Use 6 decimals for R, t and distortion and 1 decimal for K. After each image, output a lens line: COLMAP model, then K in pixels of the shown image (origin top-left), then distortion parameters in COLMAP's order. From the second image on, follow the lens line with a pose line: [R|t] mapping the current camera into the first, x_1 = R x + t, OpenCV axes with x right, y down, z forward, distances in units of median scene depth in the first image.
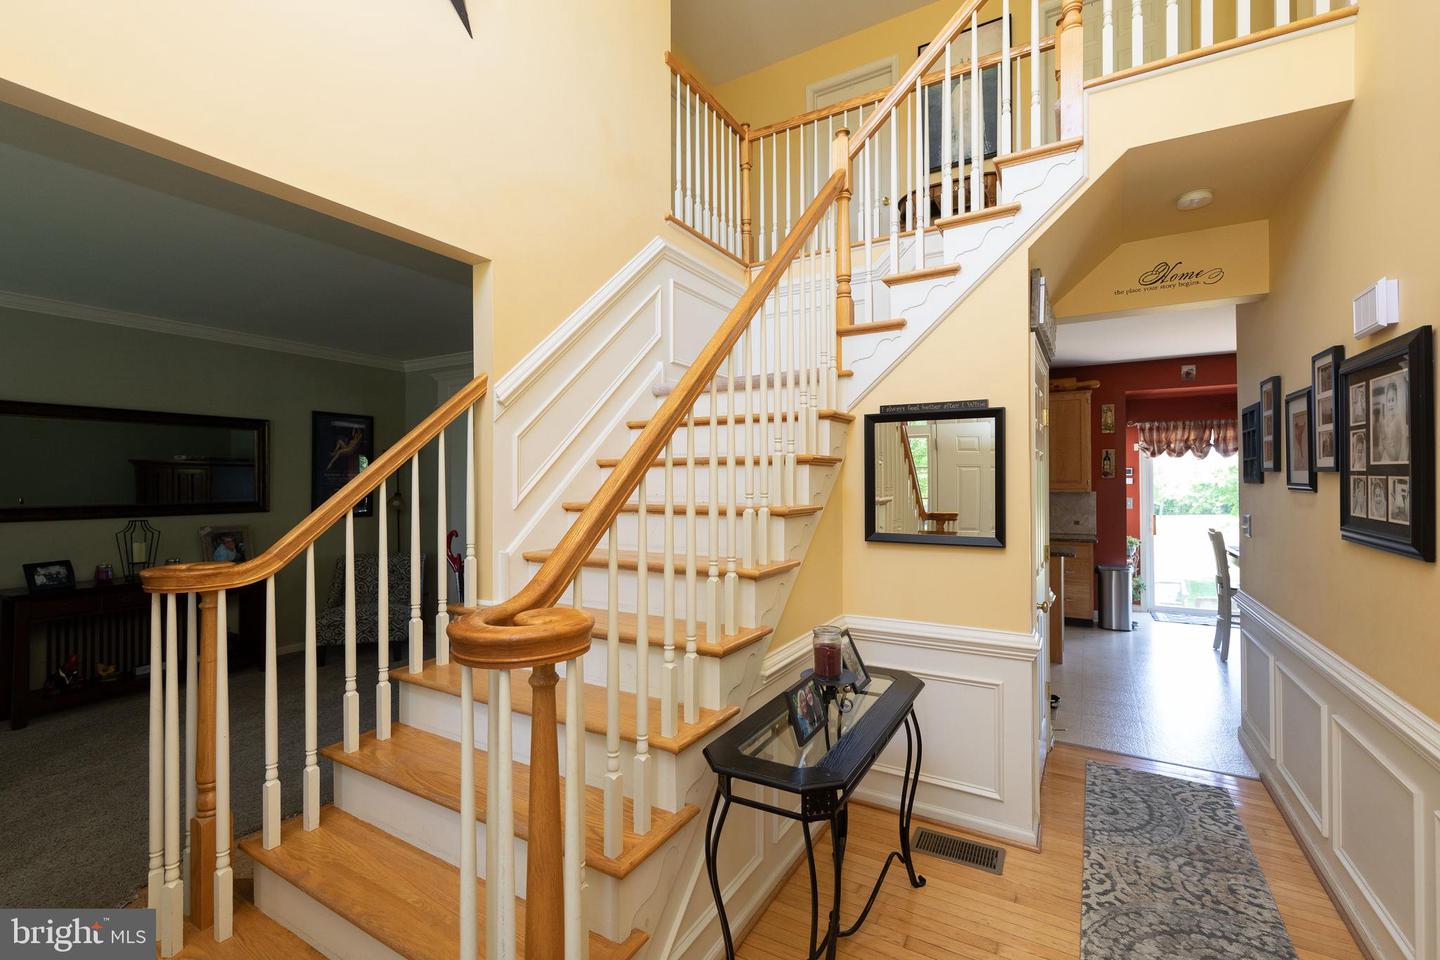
lens RADIAL K [[617.2, 0, 725.5], [0, 617.2, 479.0], [0, 0, 1]] dist [0.015078, -0.000545]
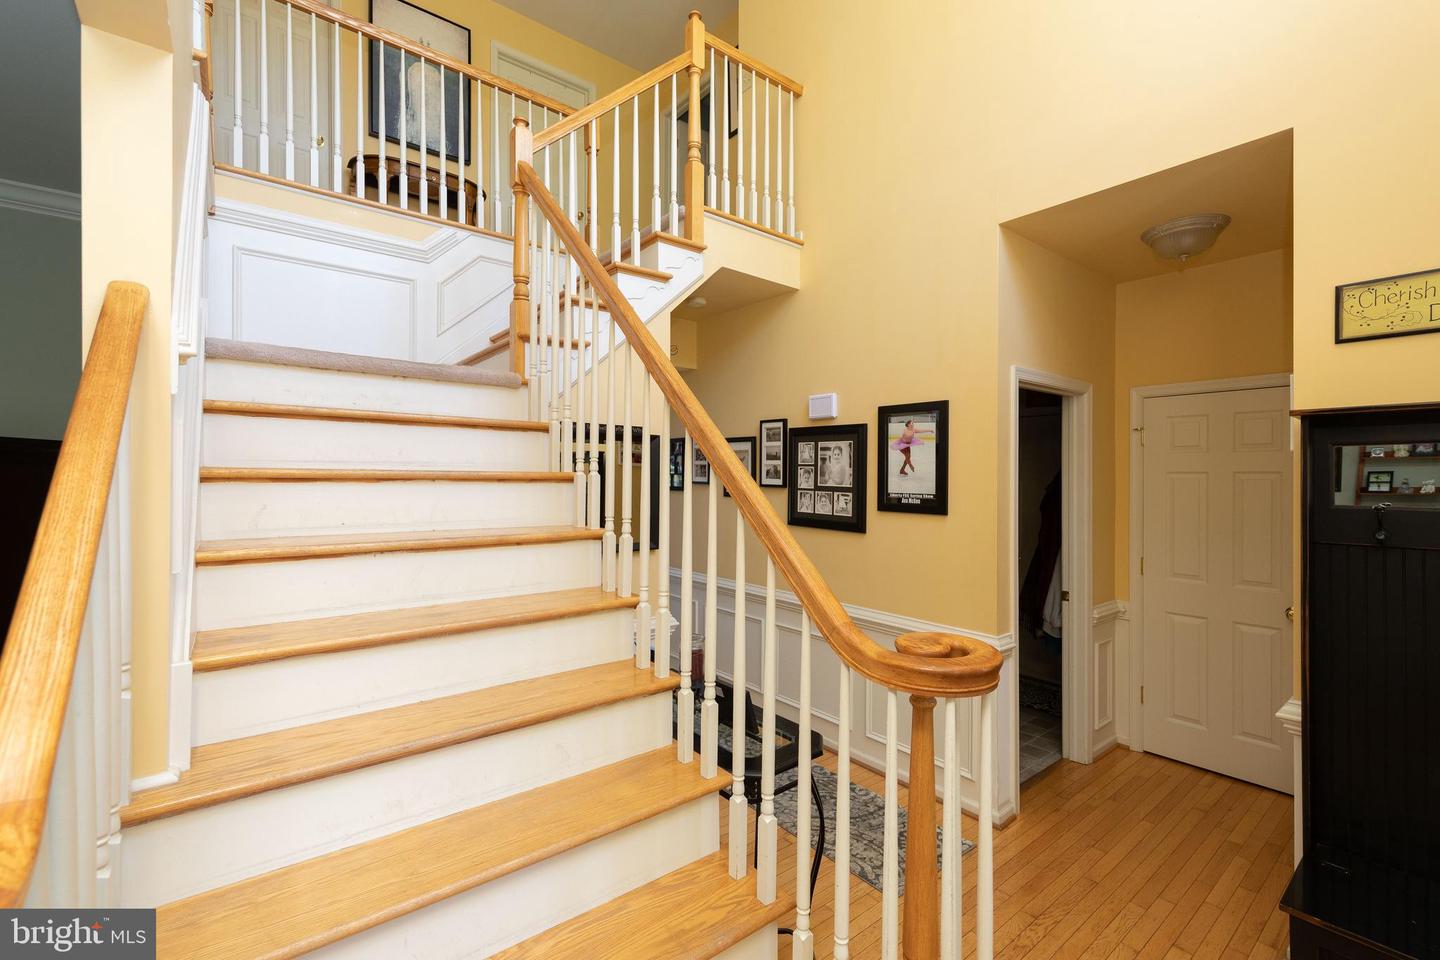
lens RADIAL K [[617.2, 0, 720.0], [0, 617.2, 473.9], [0, 0, 1]] dist [0.015078, -0.000545]
pose [[0.338100, -0.004104, 0.941101, -0.791014], [-0.006977, 0.999952, 0.006868, -0.062397], [-0.941084, -0.008888, 0.338056, 0.567516]]
